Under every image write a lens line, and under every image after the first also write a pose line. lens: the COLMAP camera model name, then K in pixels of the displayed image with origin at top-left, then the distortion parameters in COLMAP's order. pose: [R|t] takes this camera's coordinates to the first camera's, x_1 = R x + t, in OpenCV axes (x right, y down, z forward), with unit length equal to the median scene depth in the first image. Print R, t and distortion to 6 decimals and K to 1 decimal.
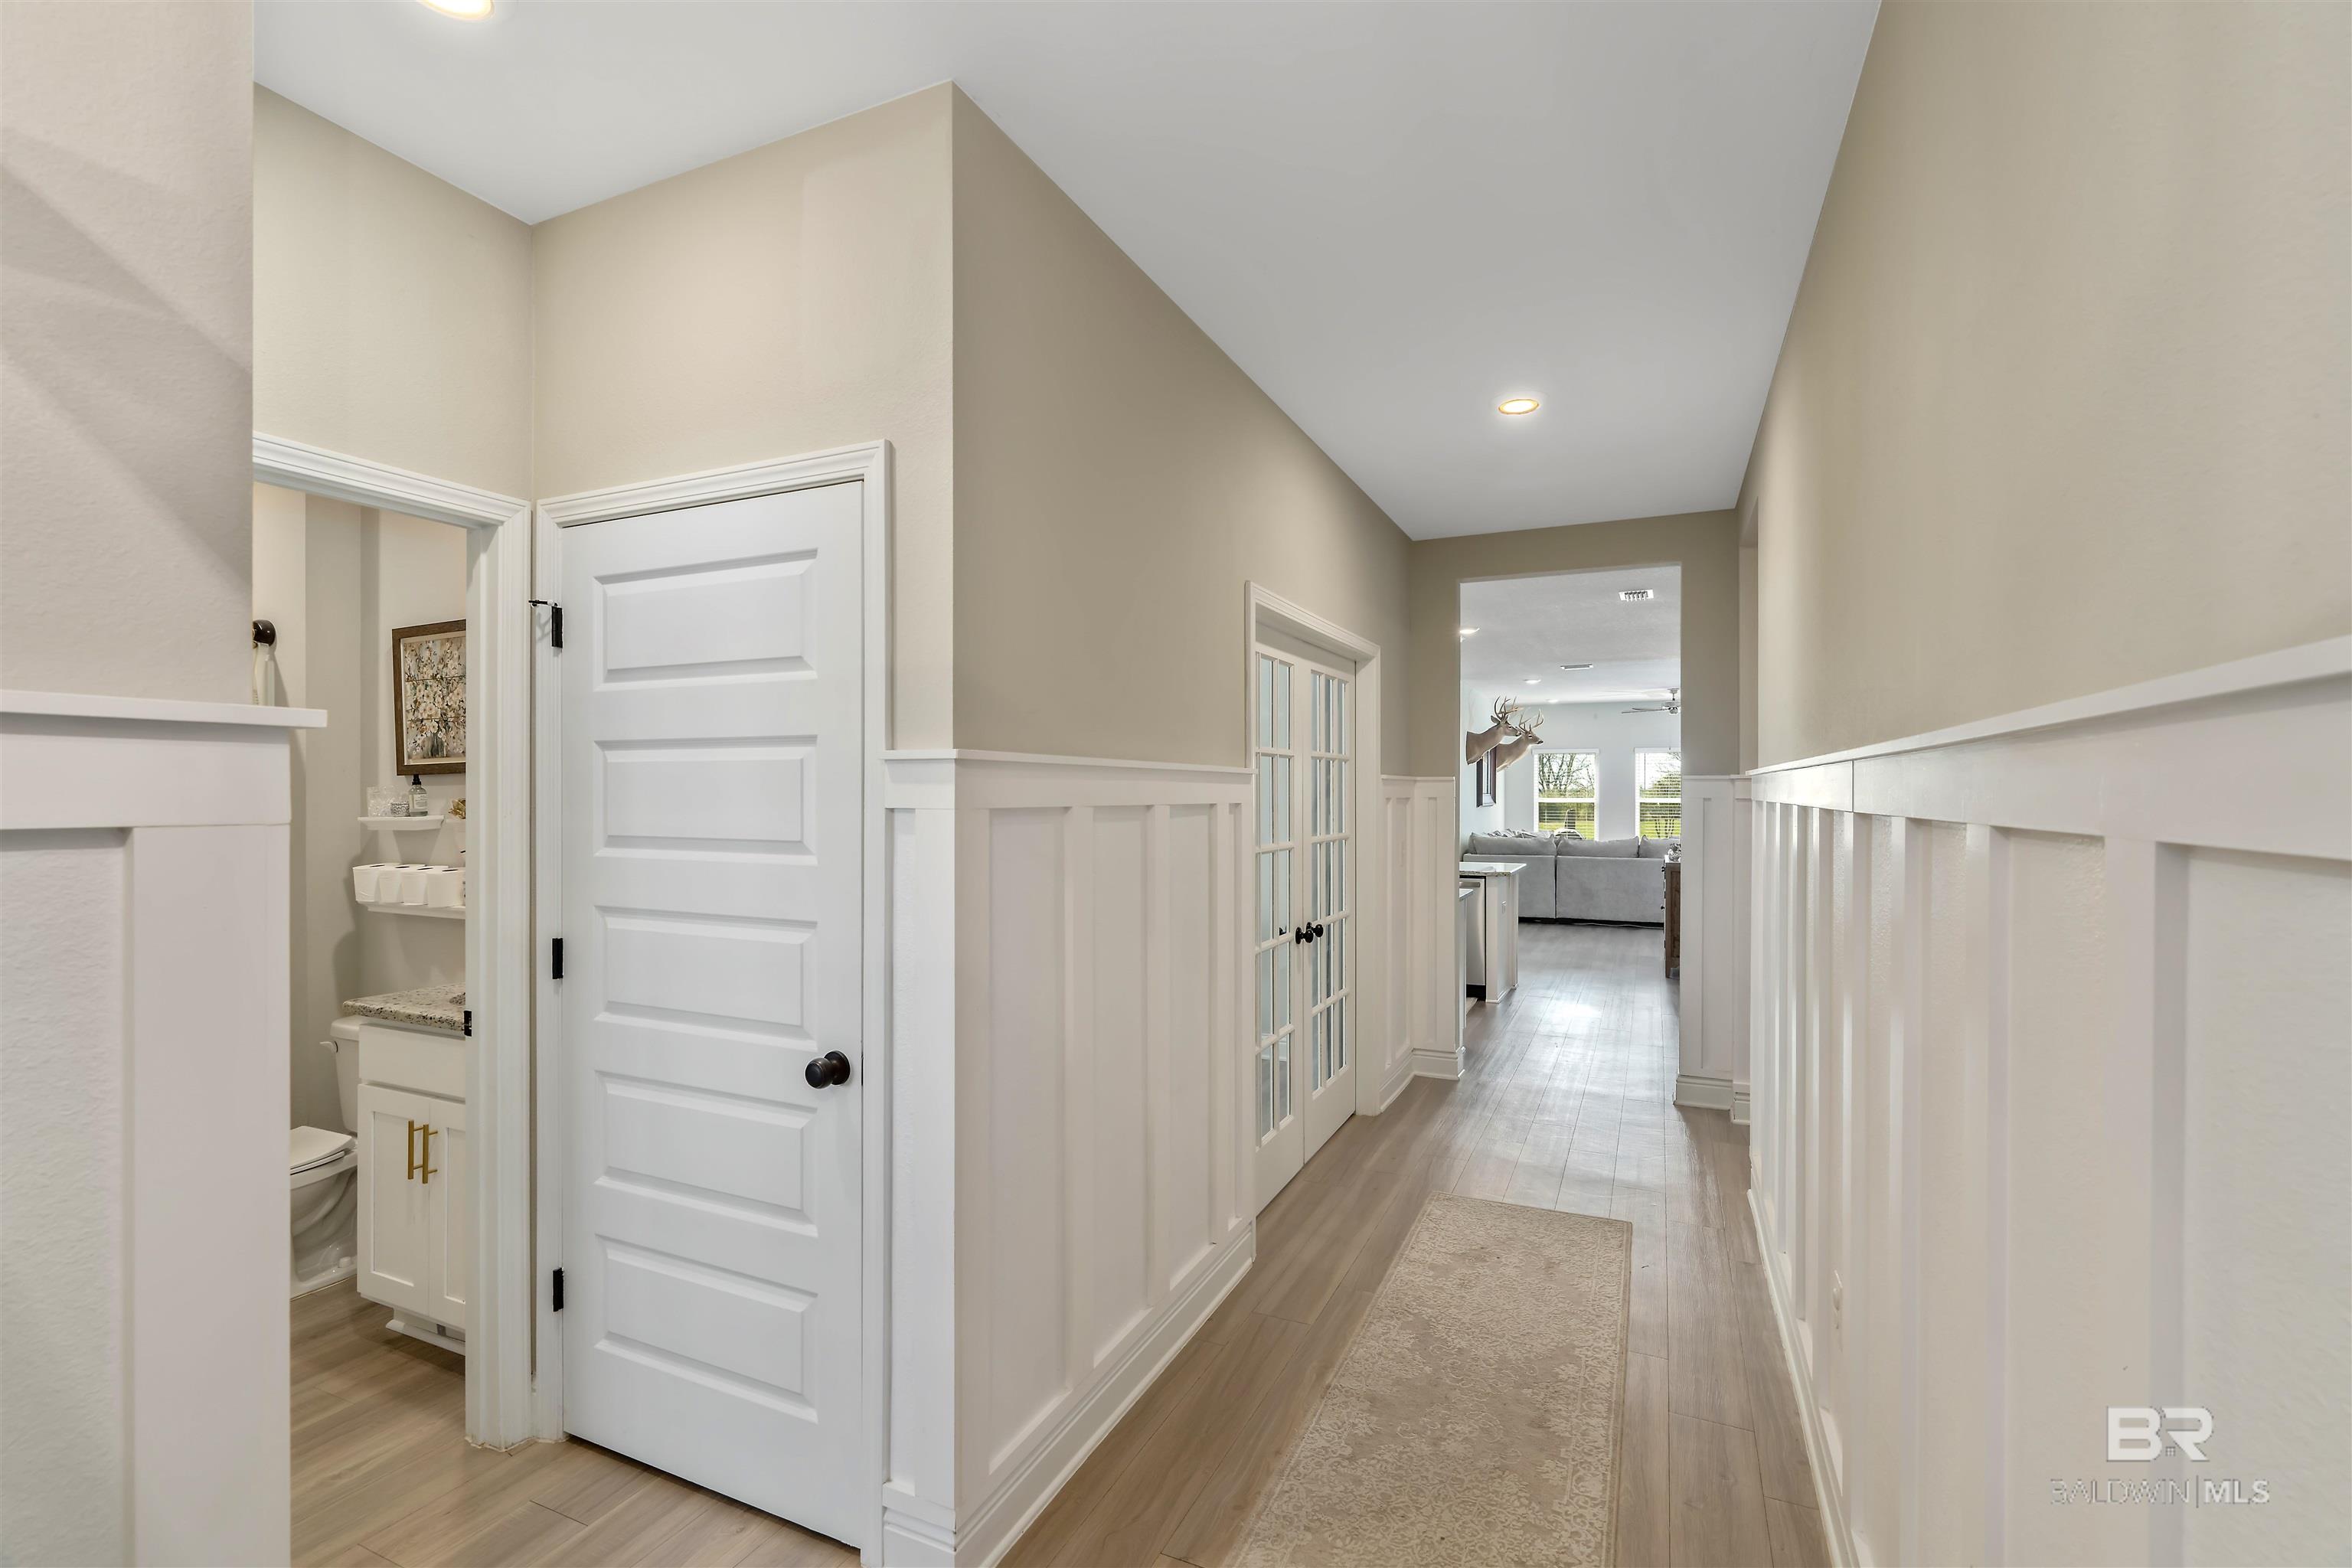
lens RADIAL K [[1051.1, 0, 1176.0], [0, 1051.1, 784.0], [0, 0, 1]] dist [-0.001688, -0.000083]
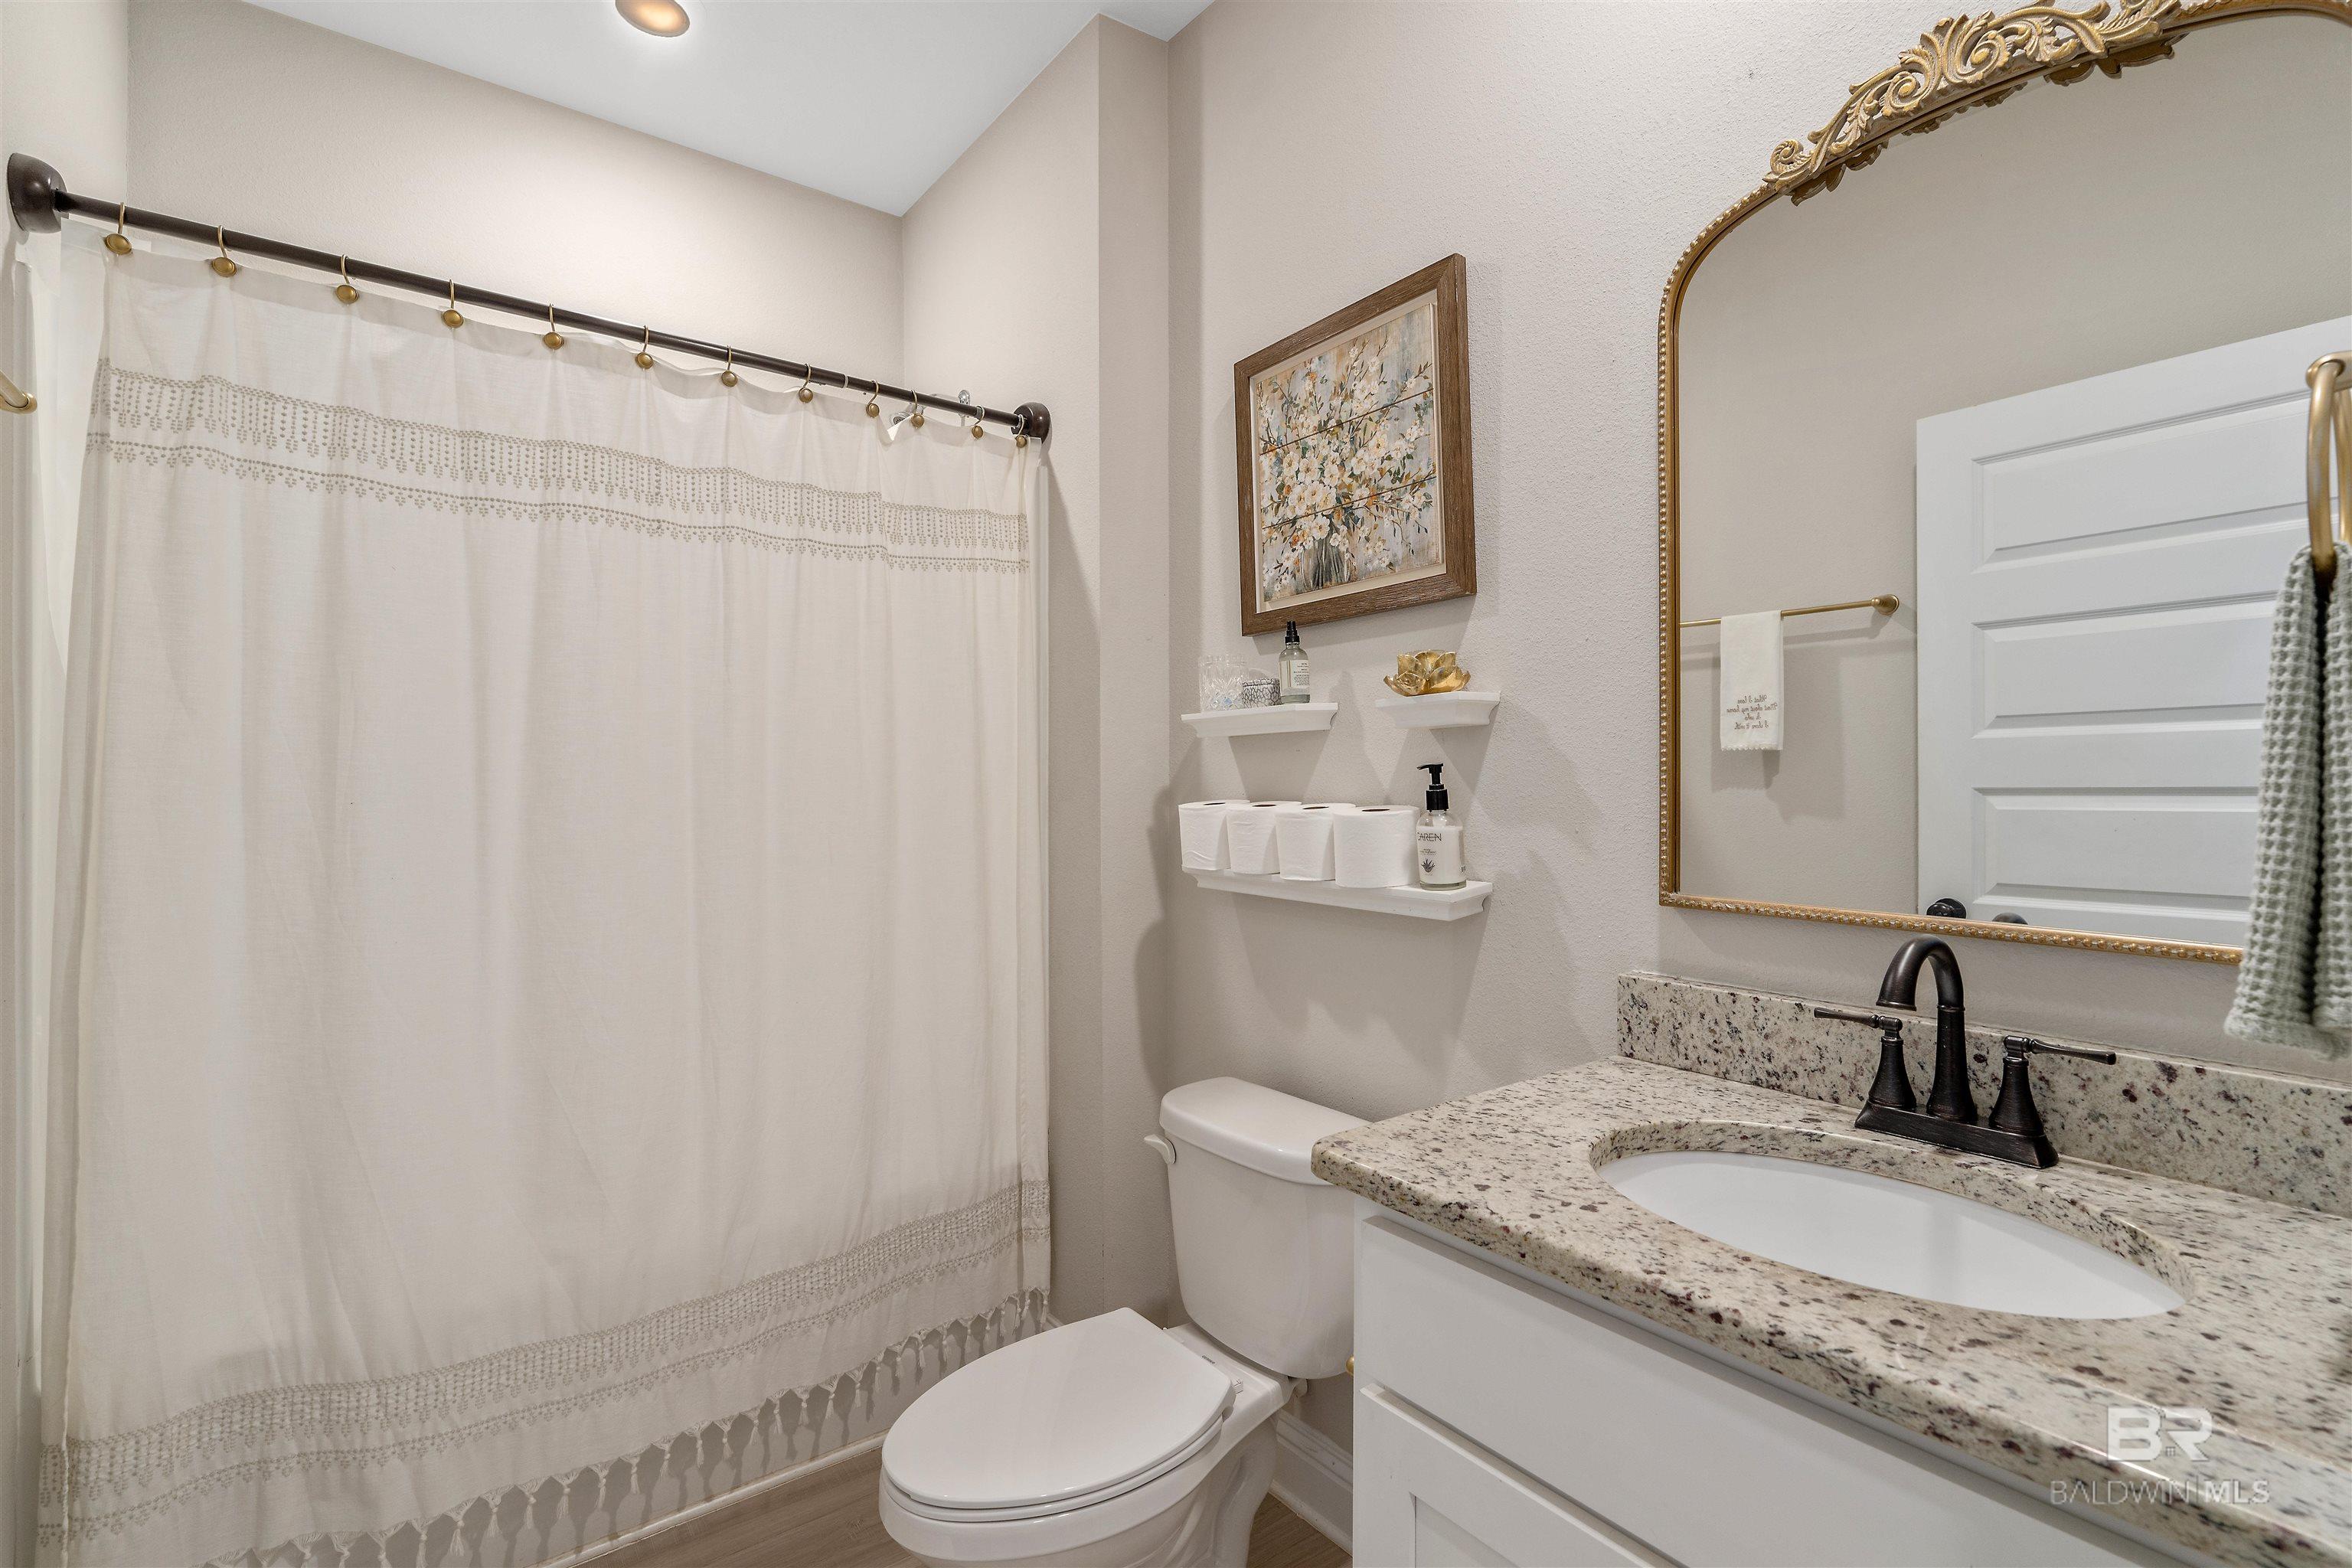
lens RADIAL K [[1051.1, 0, 1176.0], [0, 1051.1, 784.0], [0, 0, 1]] dist [-0.001688, -0.000083]
pose [[0.878982, 0.007054, -0.476802, -0.525178], [-0.004608, 0.999970, 0.006300, 0.065453], [0.476832, -0.003340, 0.878988, 0.522723]]
